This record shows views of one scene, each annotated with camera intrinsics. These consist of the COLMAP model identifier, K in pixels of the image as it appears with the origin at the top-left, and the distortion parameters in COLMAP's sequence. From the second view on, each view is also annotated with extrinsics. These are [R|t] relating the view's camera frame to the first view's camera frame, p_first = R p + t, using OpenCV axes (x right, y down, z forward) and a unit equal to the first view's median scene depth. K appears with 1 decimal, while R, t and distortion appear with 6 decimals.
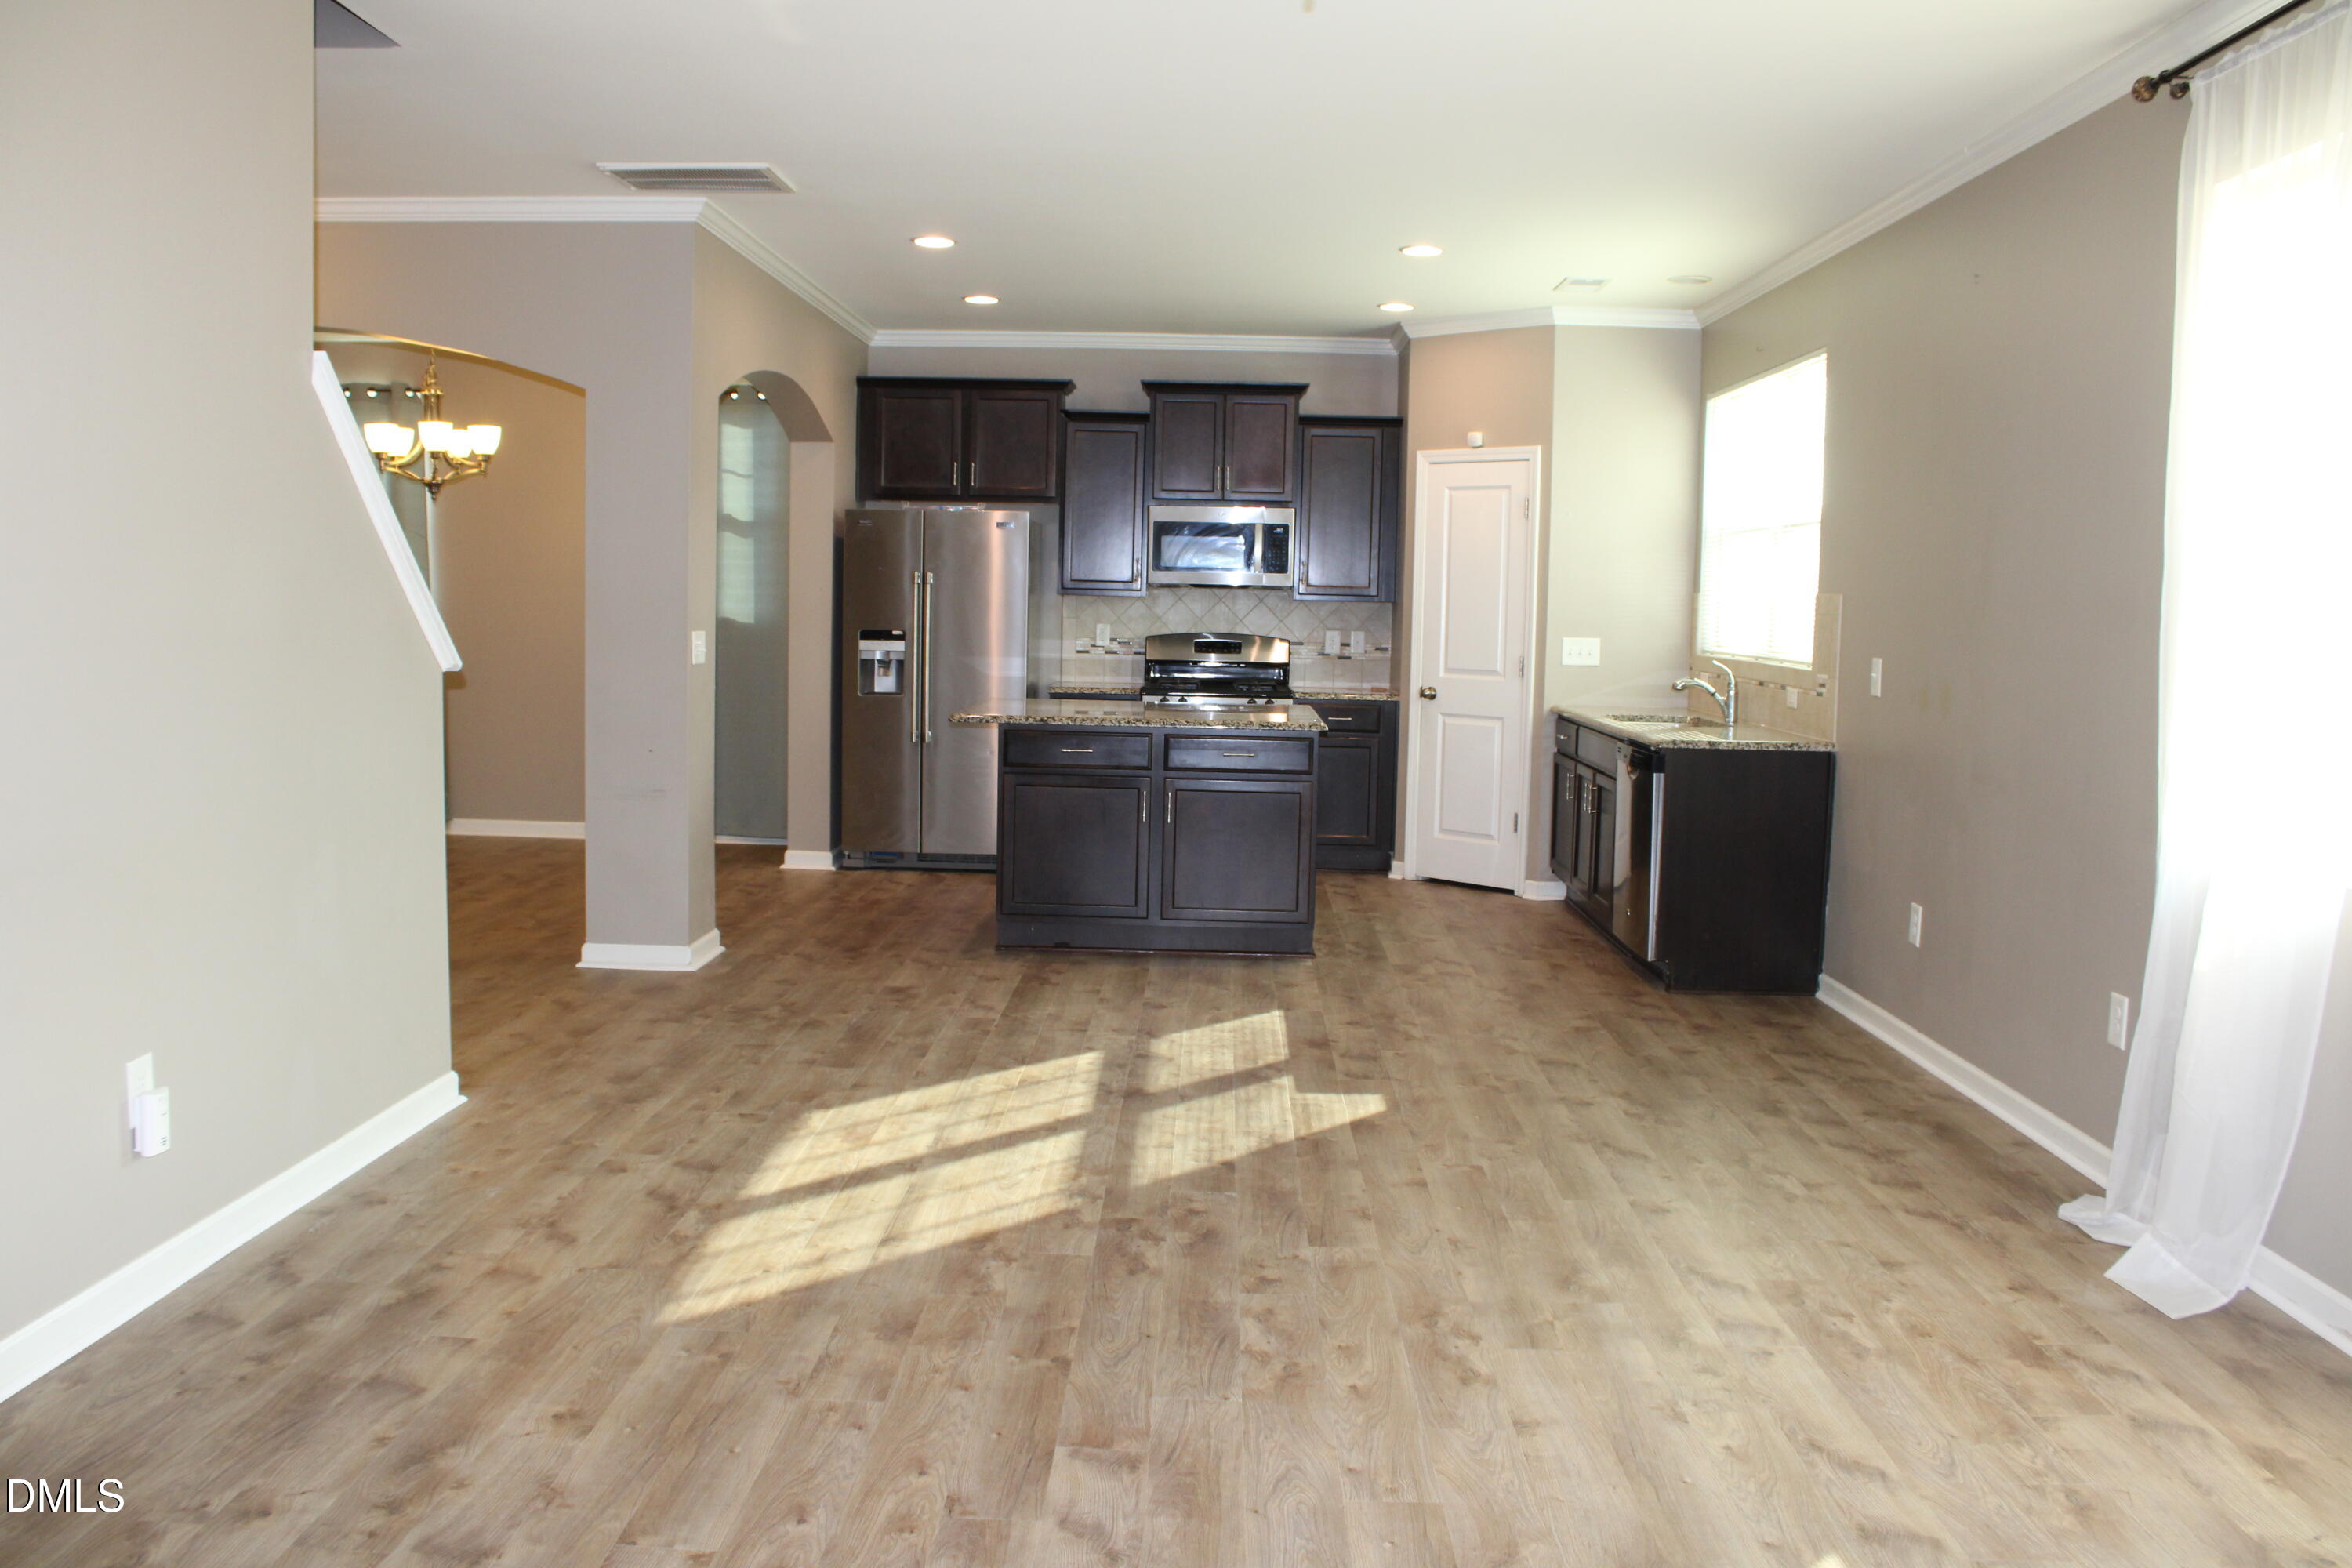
lens RADIAL K [[2064.6, 0, 1185.7], [0, 2064.6, 785.9], [0, 0, 1]] dist [-0.159671, 0.047419]
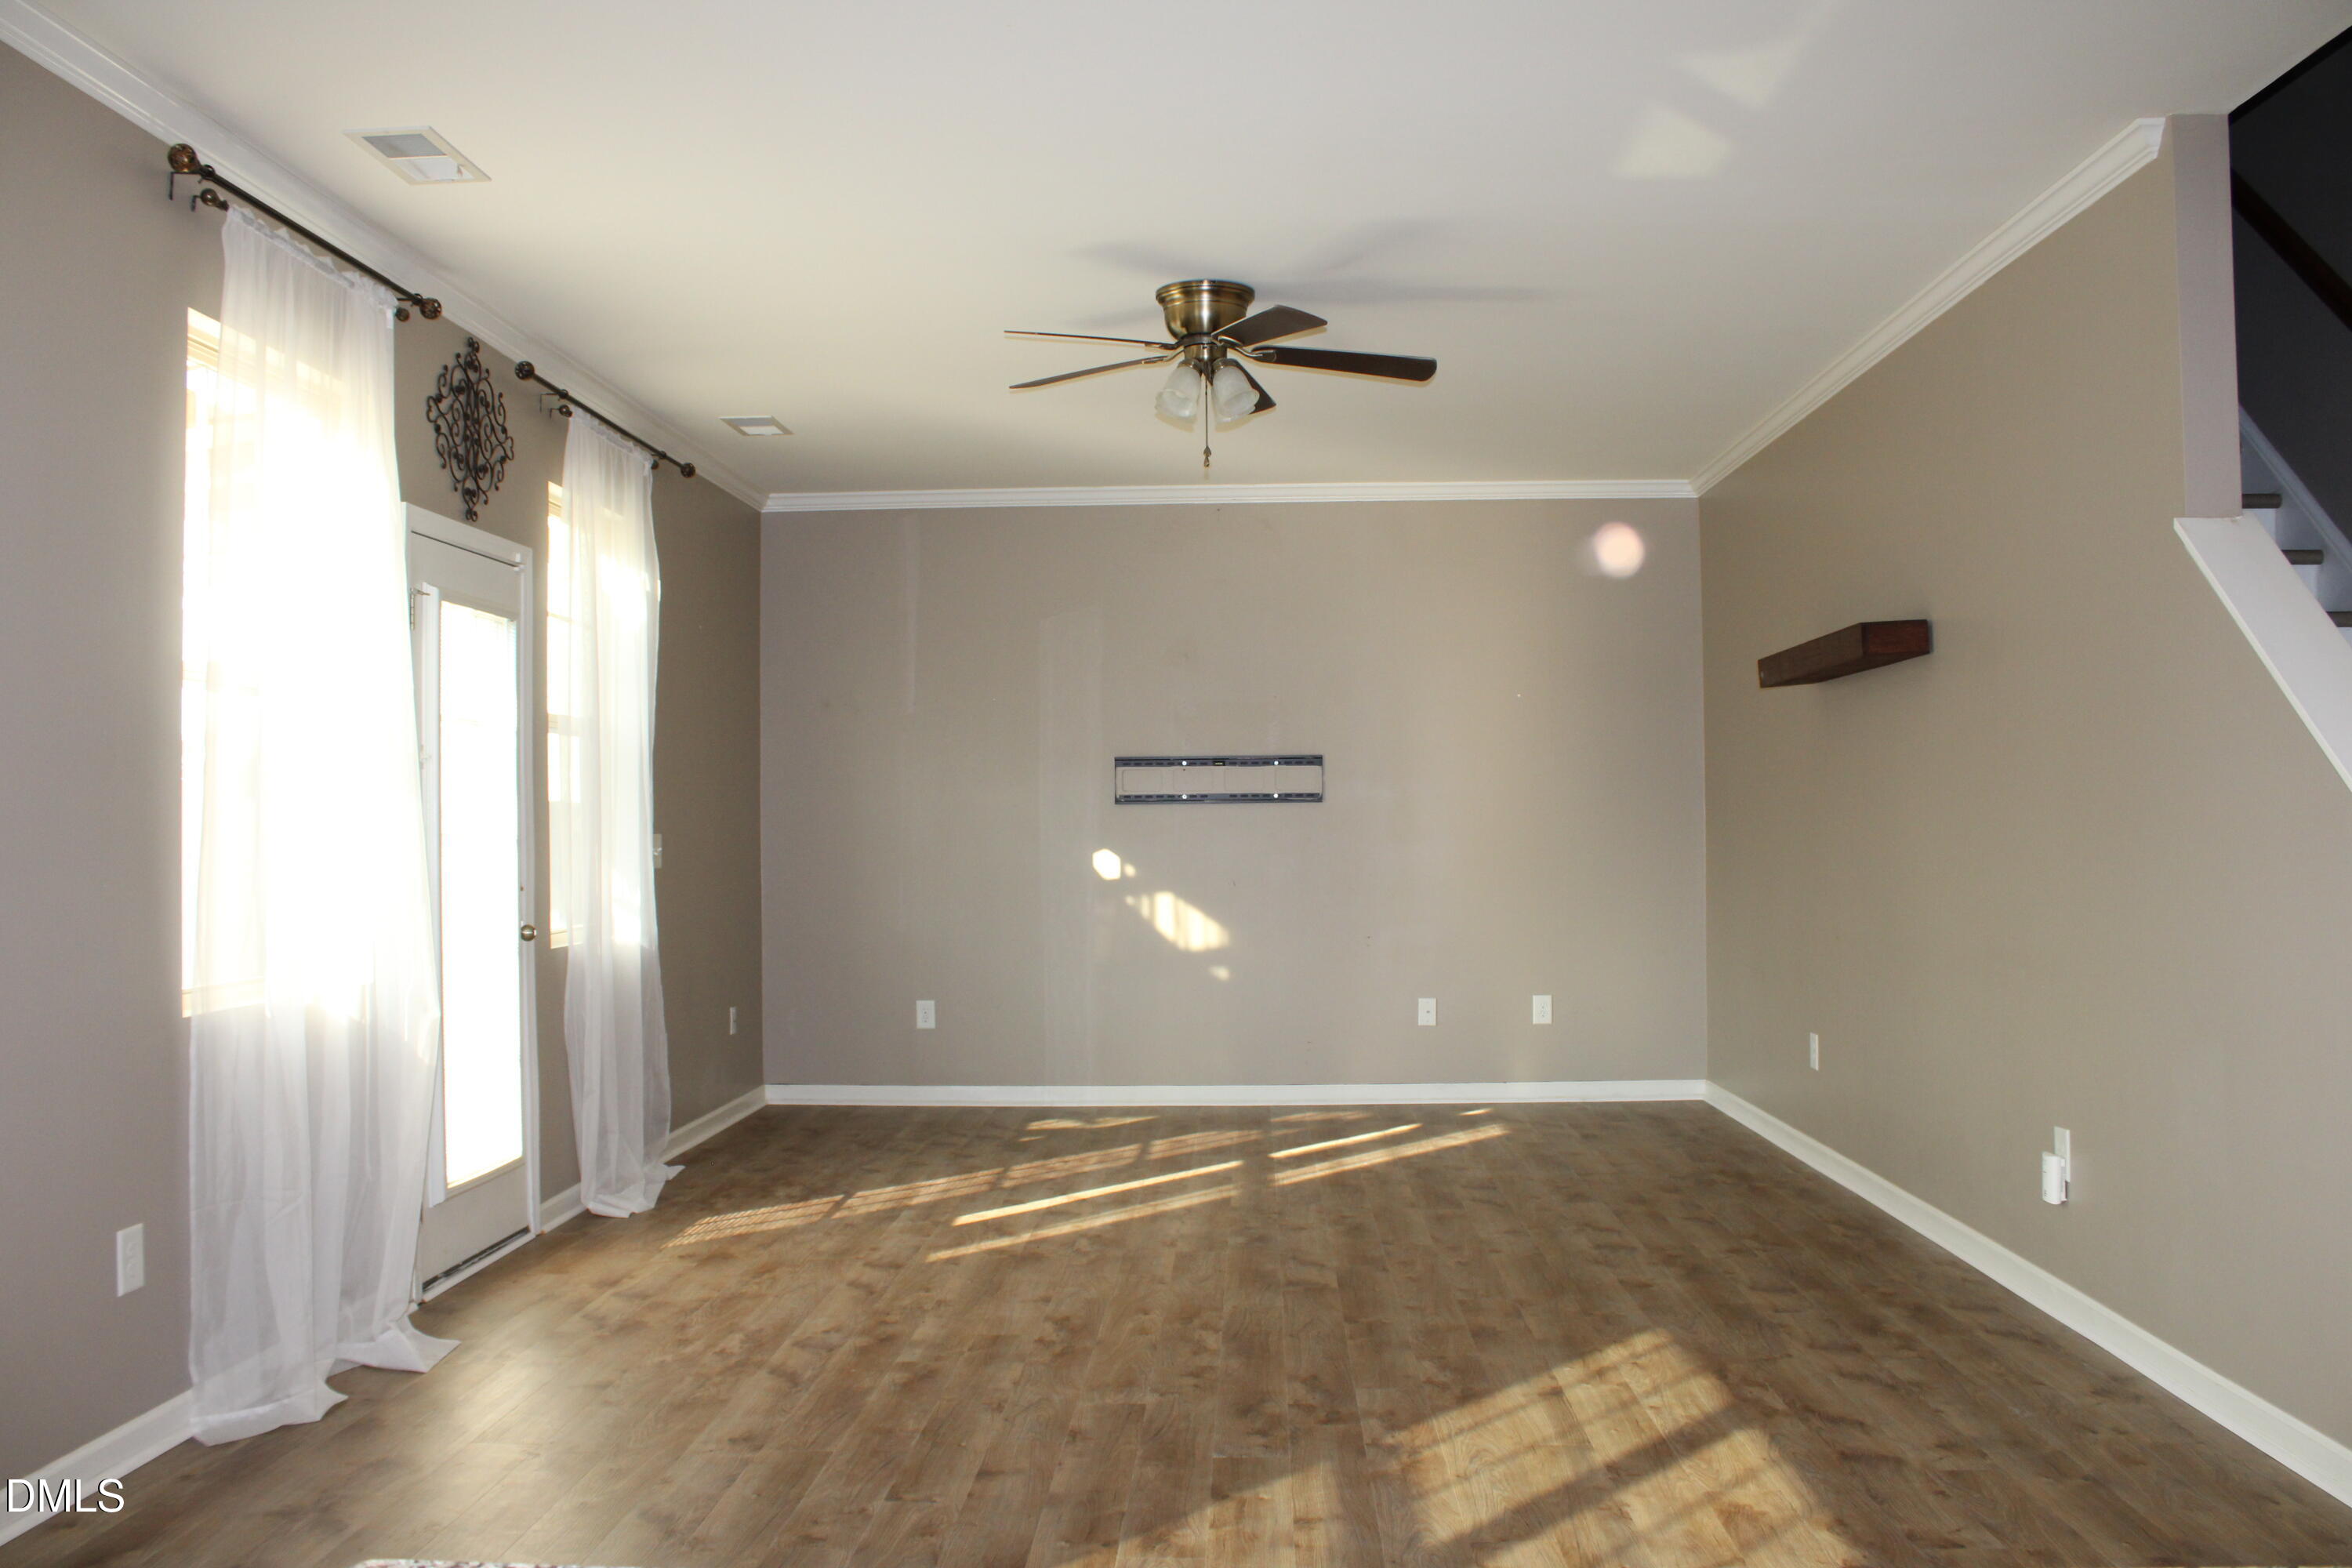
lens RADIAL K [[2064.6, 0, 1200.4], [0, 2064.6, 774.1], [0, 0, 1]] dist [-0.159671, 0.047419]
pose [[-0.999860, -0.010909, 0.012681, 0.023737], [-0.010016, 0.997604, 0.068453, -0.153385], [-0.013398, 0.068316, -0.997574, 1.956085]]
